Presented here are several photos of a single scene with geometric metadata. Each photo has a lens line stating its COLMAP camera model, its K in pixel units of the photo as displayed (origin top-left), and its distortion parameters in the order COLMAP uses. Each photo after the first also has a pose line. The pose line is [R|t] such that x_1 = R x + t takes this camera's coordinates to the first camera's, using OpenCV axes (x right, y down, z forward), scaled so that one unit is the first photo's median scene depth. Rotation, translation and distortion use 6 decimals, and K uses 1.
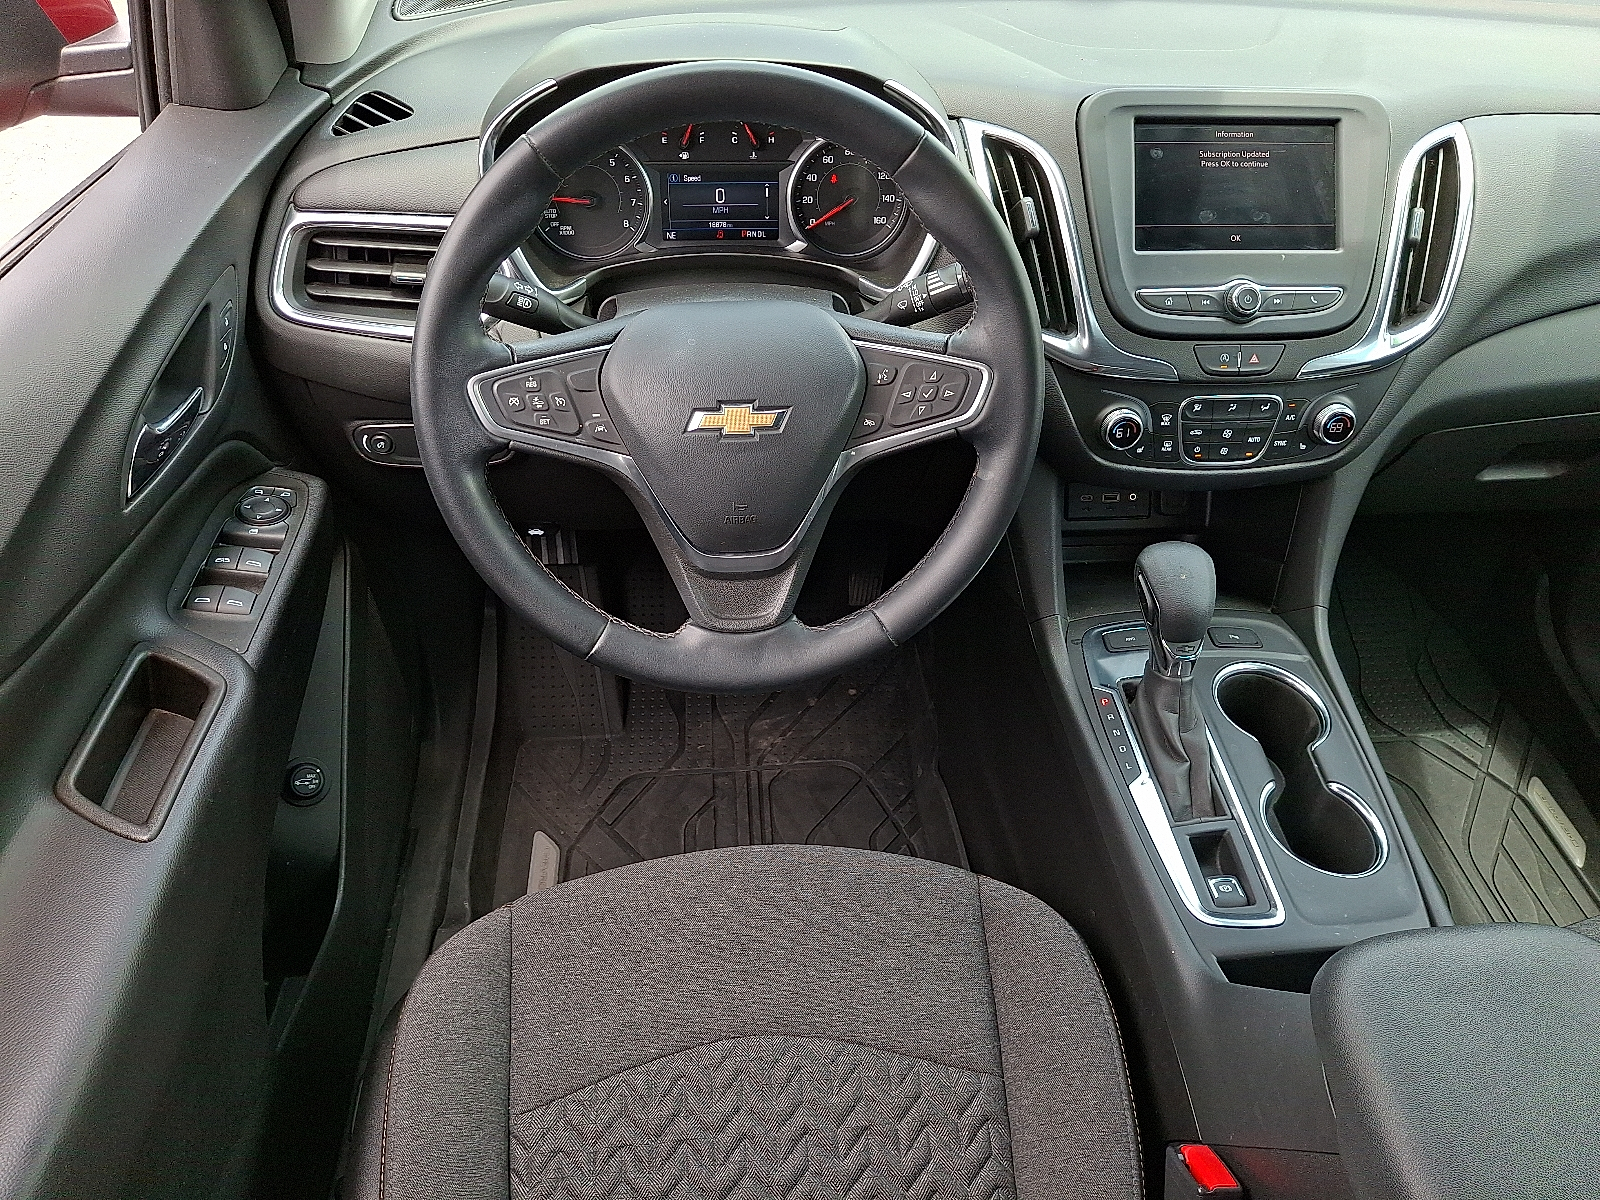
lens RADIAL K [[1162.1, 0, 793.3], [0, 1162.1, 580.6], [0, 0, 1]] dist [0.211105, -0.468020]
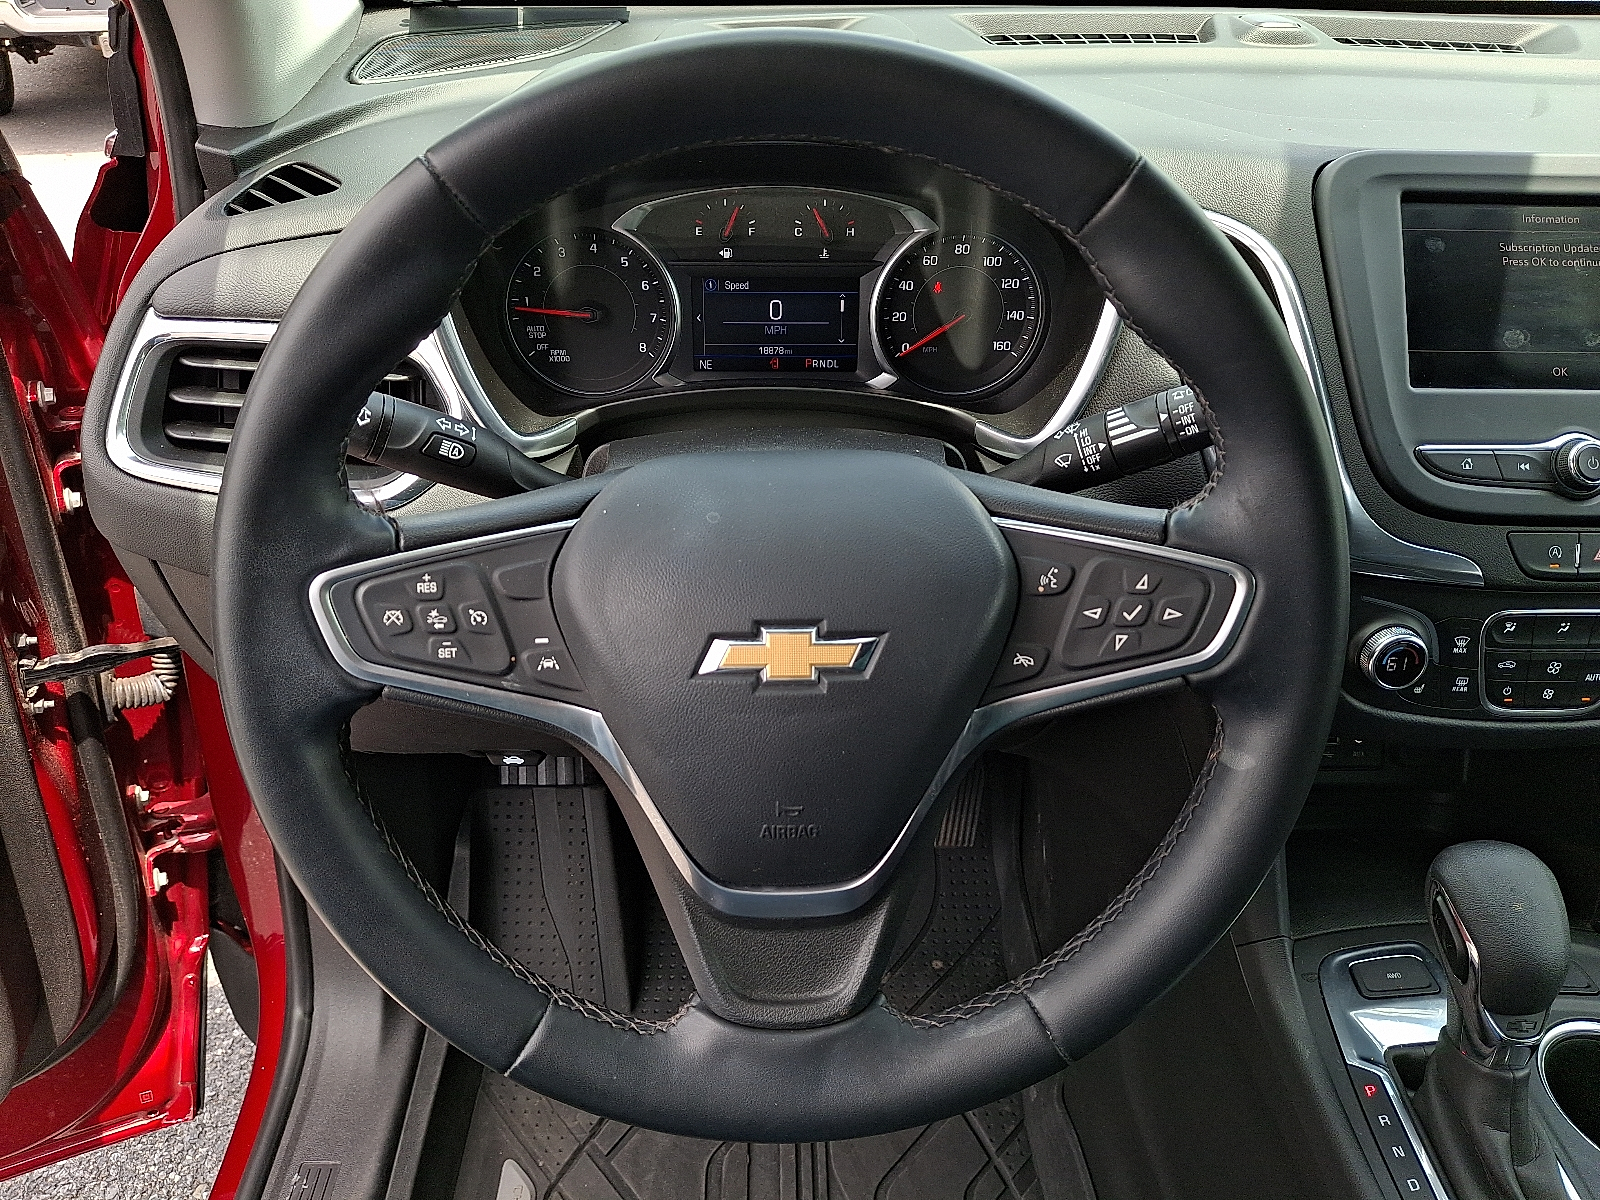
lens RADIAL K [[1149.0, 0, 800.0], [0, 1149.0, 600.0], [0, 0, 1]] dist [0.037222, -0.001519]
pose [[0.998896, 0.018735, -0.043073, -0.015801], [-0.023546, 0.993194, -0.114063, -0.081847], [0.040643, 0.114951, 0.992539, 0.367984]]
